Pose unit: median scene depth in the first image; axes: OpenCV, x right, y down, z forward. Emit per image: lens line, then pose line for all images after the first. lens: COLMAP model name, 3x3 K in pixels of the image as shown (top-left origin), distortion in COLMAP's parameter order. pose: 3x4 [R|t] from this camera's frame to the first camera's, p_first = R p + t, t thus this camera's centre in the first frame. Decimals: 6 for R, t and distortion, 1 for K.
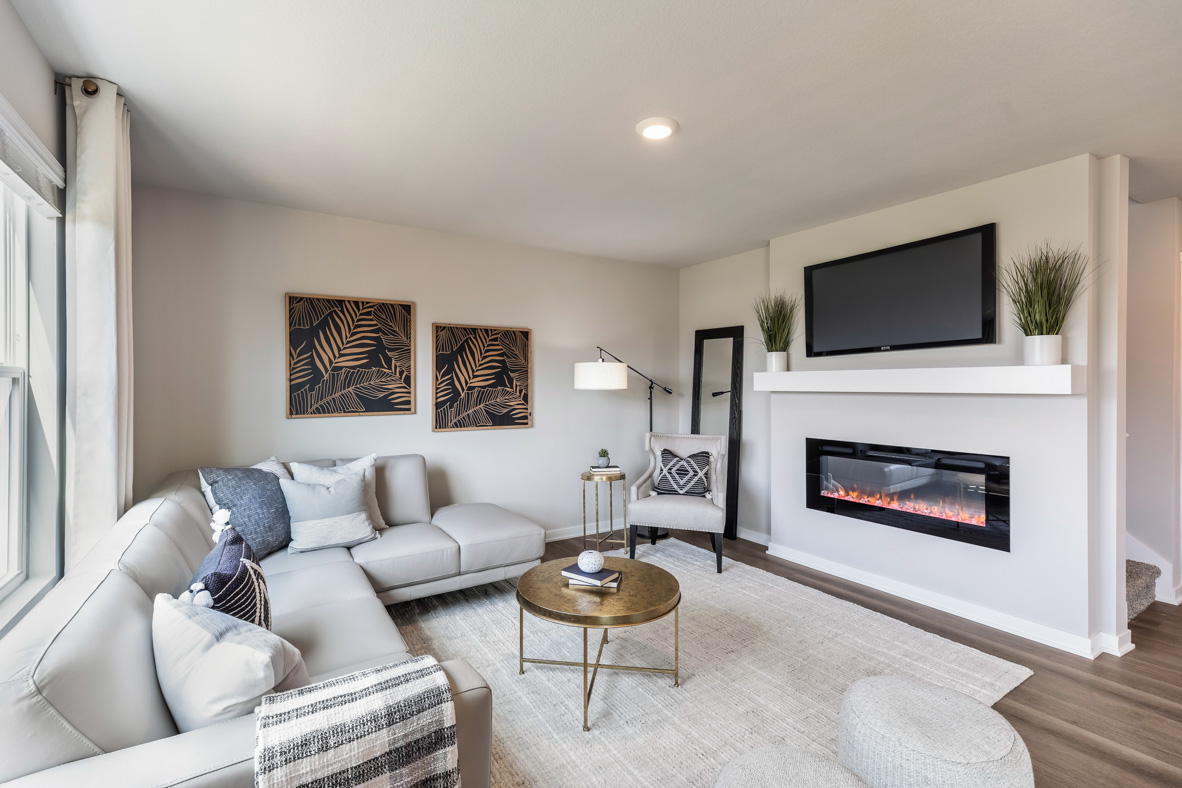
lens RADIAL K [[531.0, 0, 592.4], [0, 531.0, 387.2], [0, 0, 1]] dist [0.008203, -0.000508]
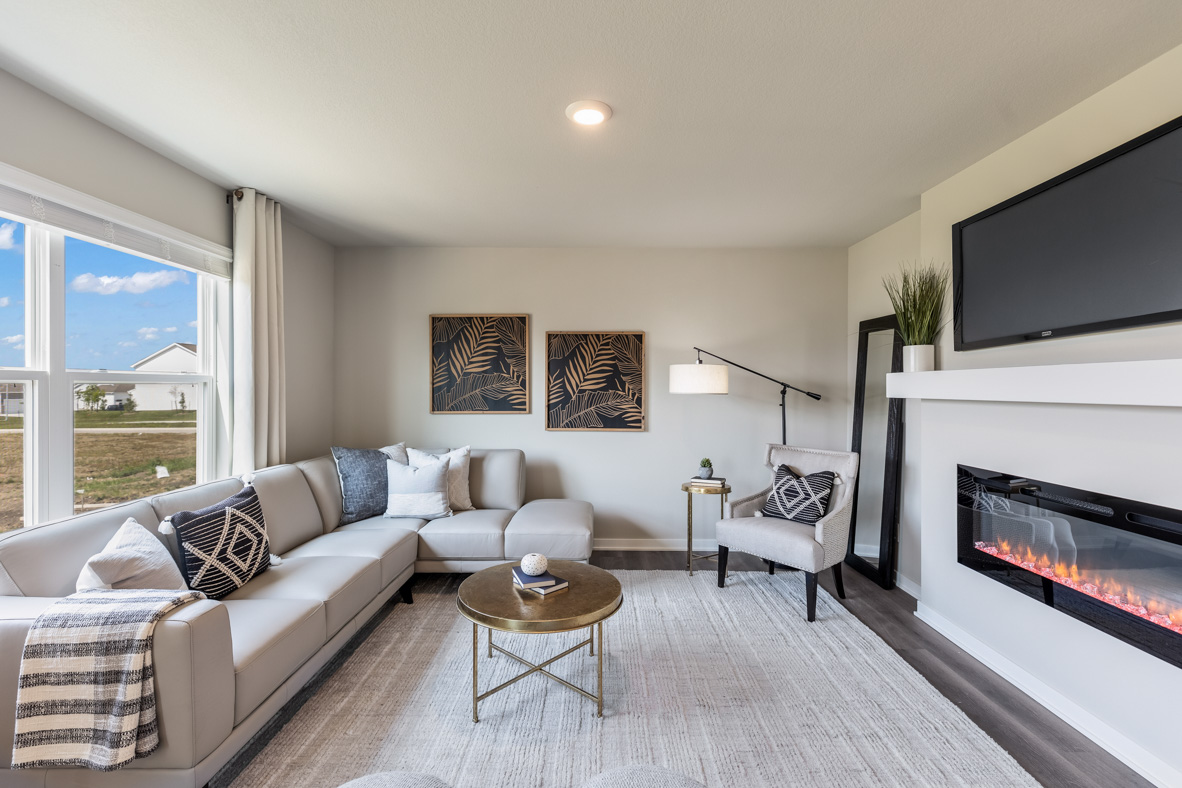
lens RADIAL K [[531.0, 0, 591.1], [0, 531.0, 392.8], [0, 0, 1]] dist [0.008203, -0.000508]
pose [[0.836103, 0.009087, -0.548497, 0.375969], [-0.006888, 0.999958, 0.006067, -0.001678], [0.548529, -0.001295, 0.836130, 0.130348]]
